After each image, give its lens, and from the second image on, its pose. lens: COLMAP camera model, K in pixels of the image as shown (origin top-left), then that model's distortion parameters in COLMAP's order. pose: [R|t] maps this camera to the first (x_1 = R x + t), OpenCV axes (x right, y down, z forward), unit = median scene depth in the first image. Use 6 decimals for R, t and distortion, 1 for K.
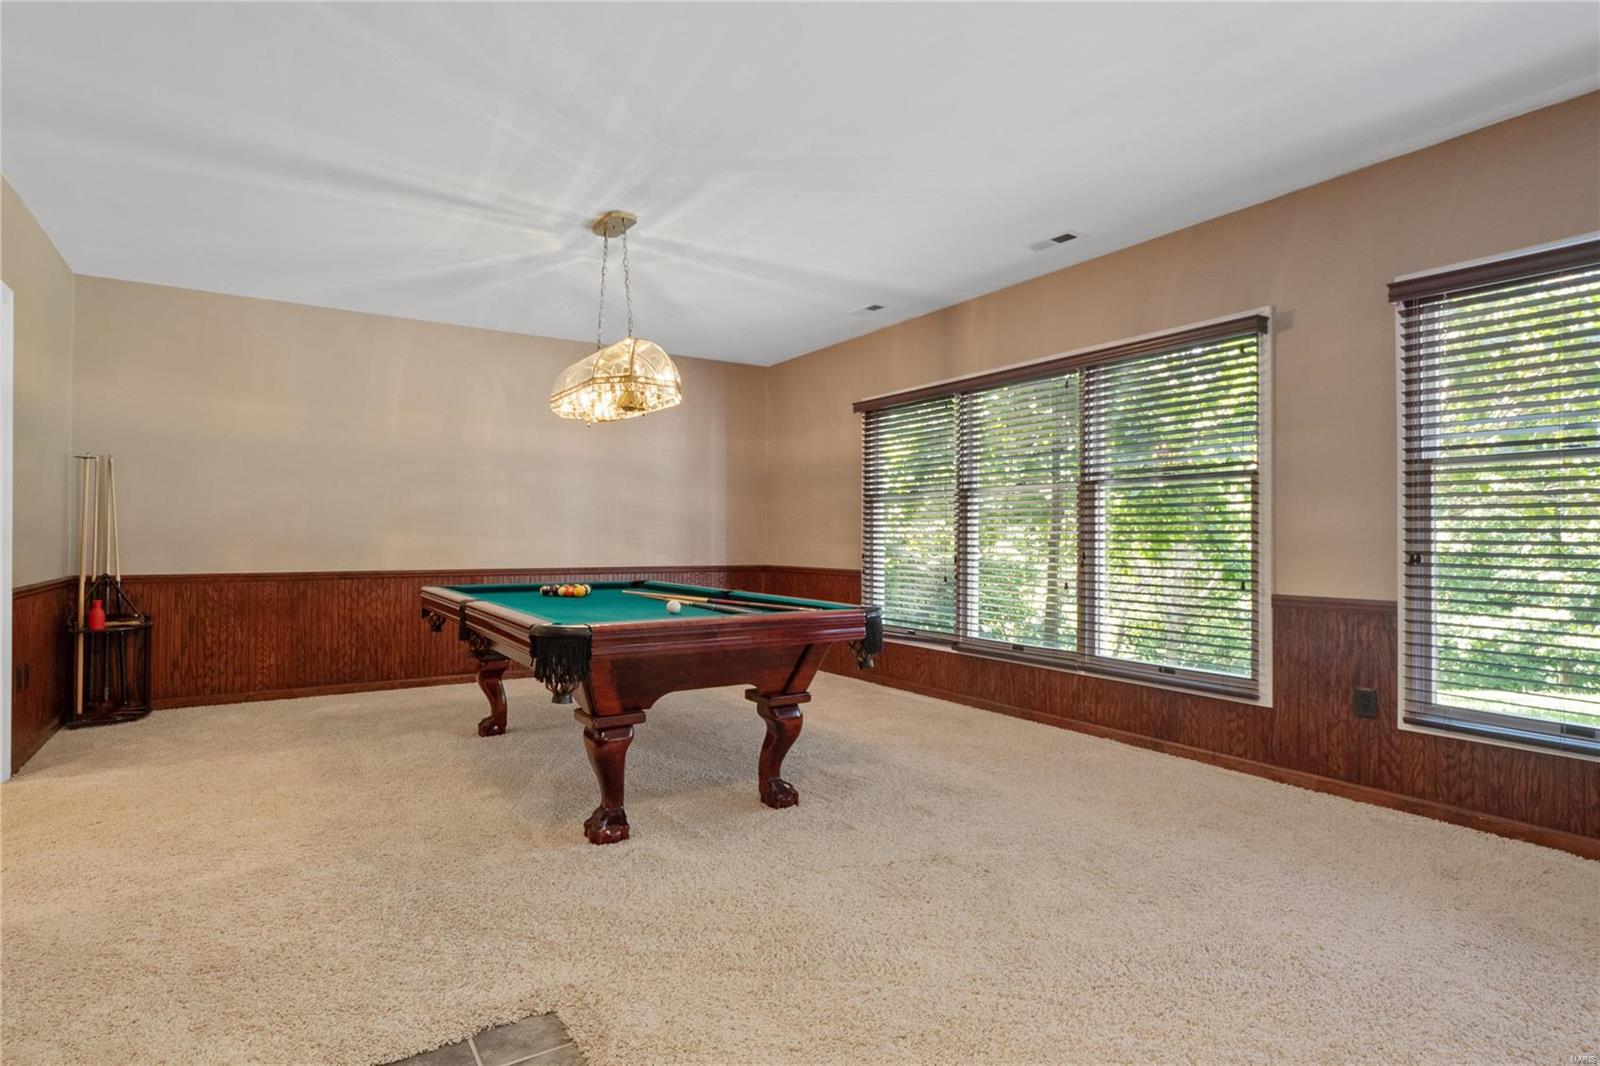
lens RADIAL K [[823.1, 0, 791.9], [0, 823.1, 530.3], [0, 0, 1]] dist [-0.003268, -0.000653]
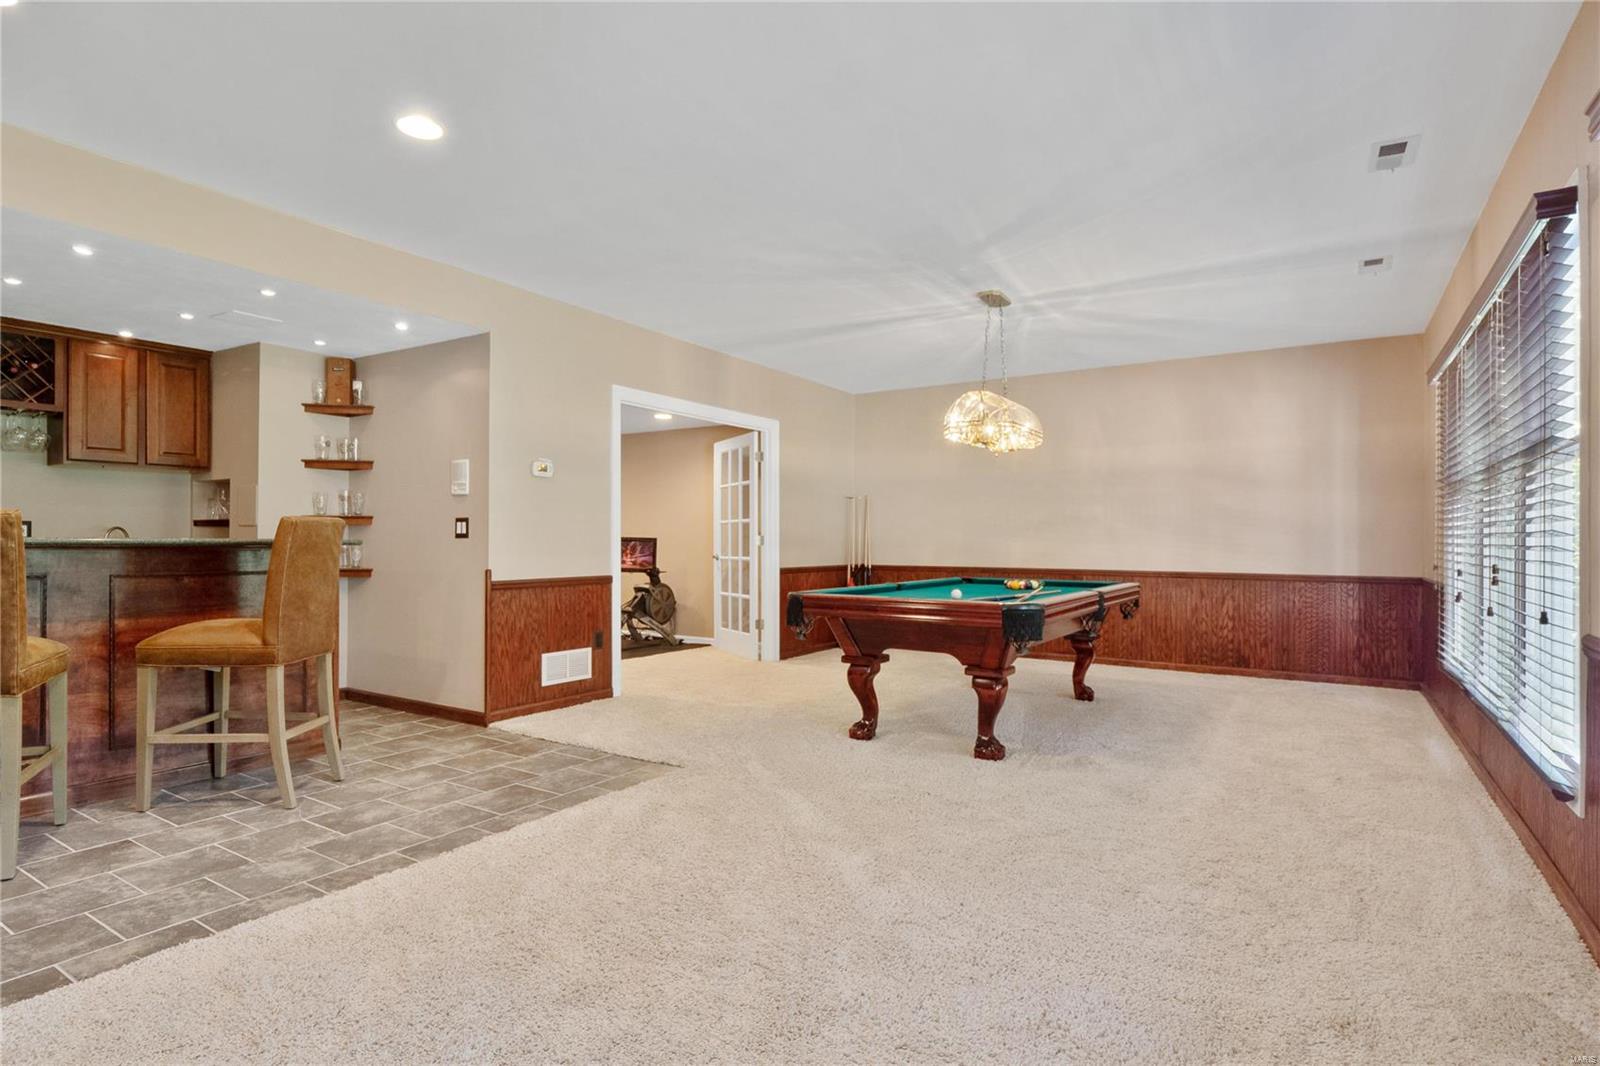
lens RADIAL K [[823.1, 0, 798.9], [0, 823.1, 537.9], [0, 0, 1]] dist [-0.003268, -0.000653]
pose [[0.407803, -0.005679, -0.913052, 0.728836], [0.007660, 0.999967, -0.002798, 0.002110], [0.913038, -0.005854, 0.407833, 0.171591]]
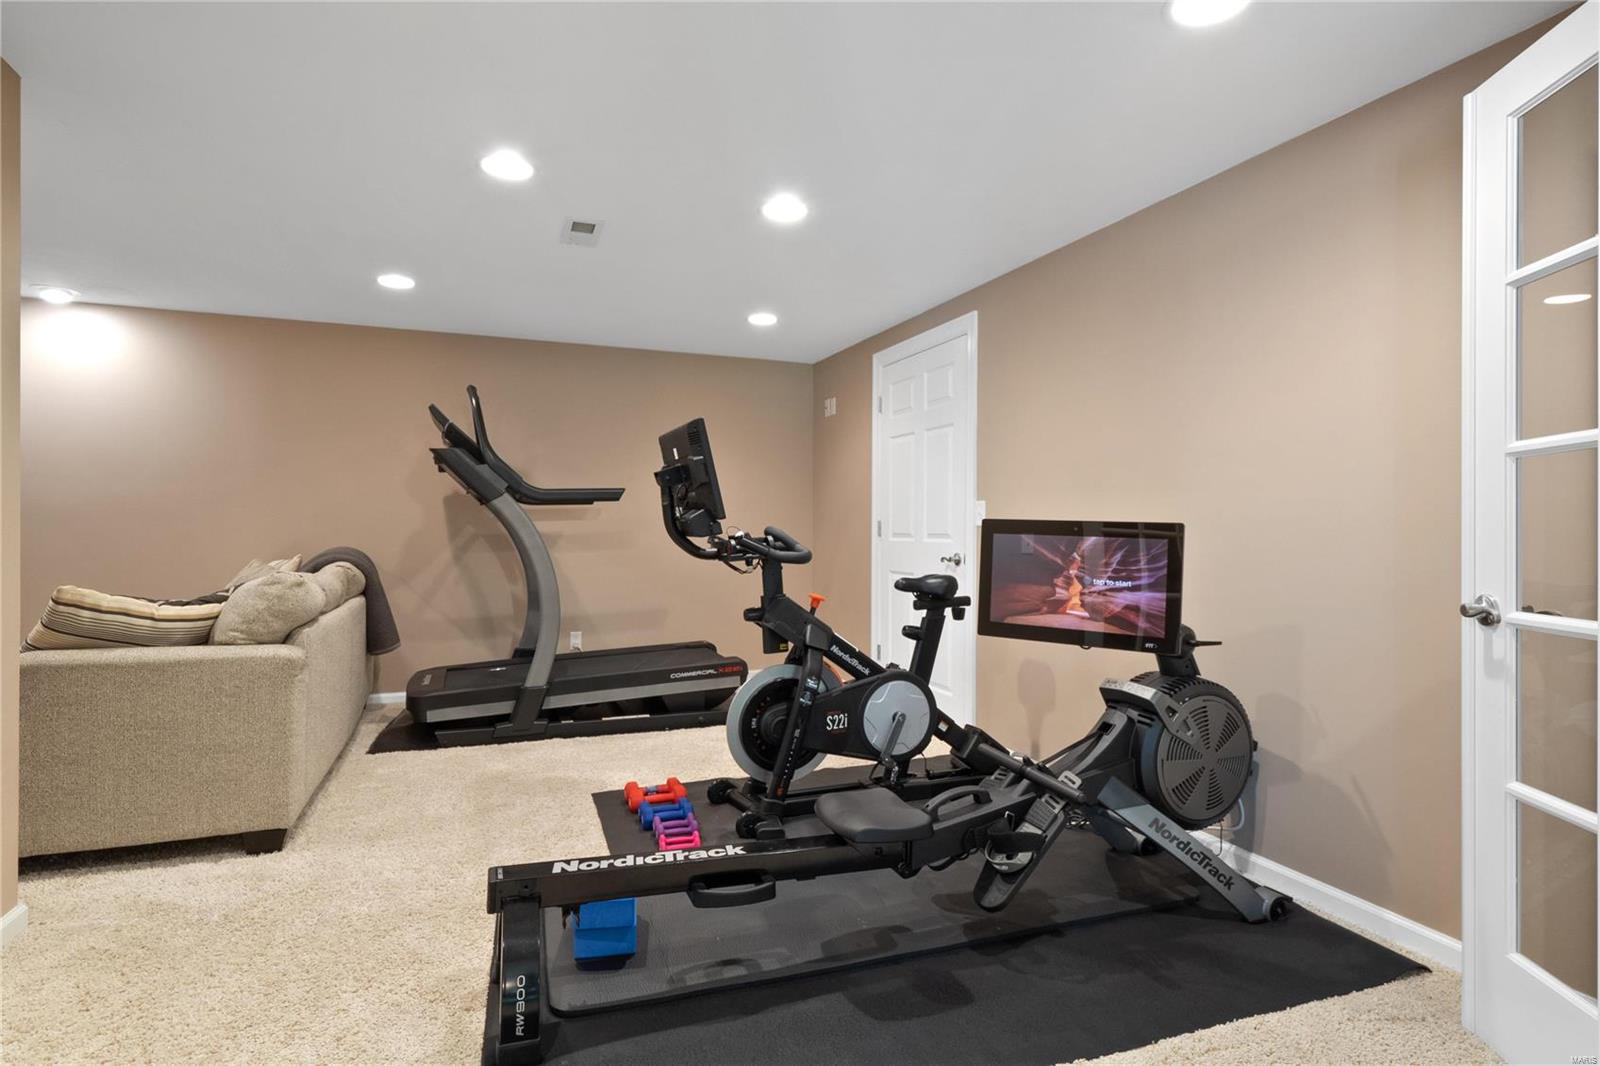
lens RADIAL K [[823.1, 0, 809.0], [0, 823.1, 522.0], [0, 0, 1]] dist [-0.003268, -0.000653]
pose [[-0.198551, -0.013780, -0.979994, -0.517806], [-0.000691, 0.999903, -0.013920, 0.001356], [0.980090, -0.002086, -0.198541, 0.500985]]
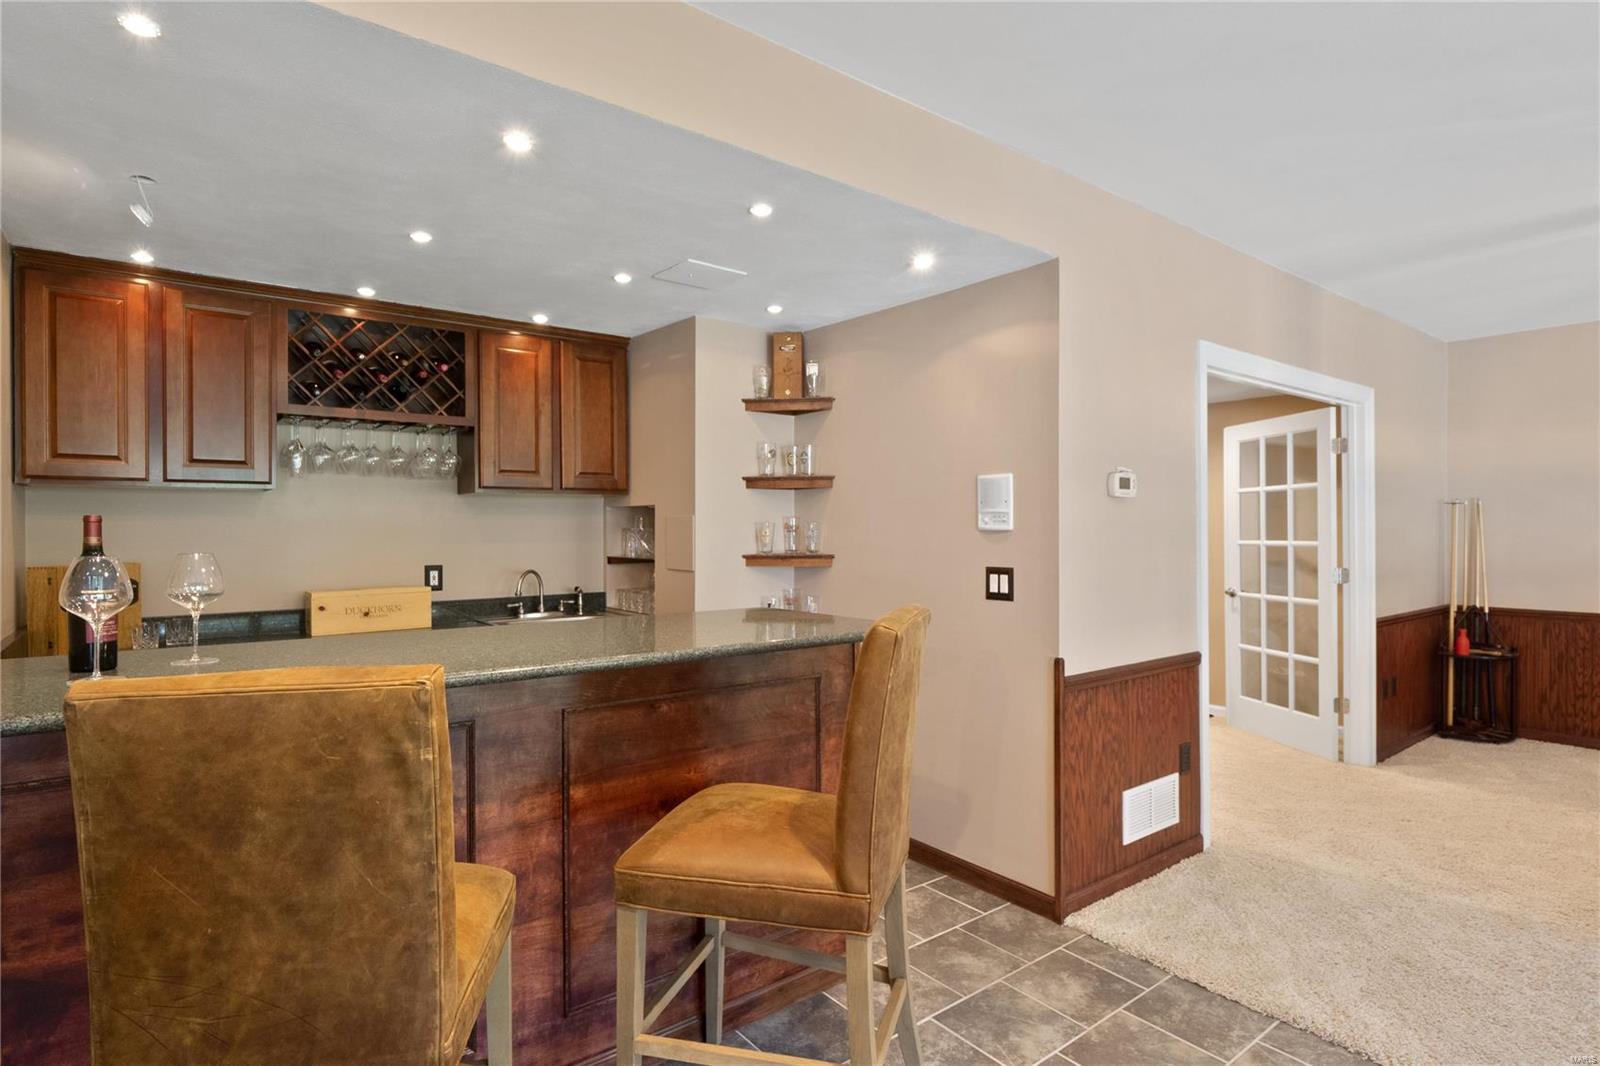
lens RADIAL K [[823.1, 0, 791.3], [0, 823.1, 530.4], [0, 0, 1]] dist [-0.003268, -0.000653]
pose [[0.078599, 0.000030, -0.996906, 0.214227], [0.012261, 0.999924, 0.000997, -0.064116], [0.996831, -0.012301, 0.078592, -0.014414]]
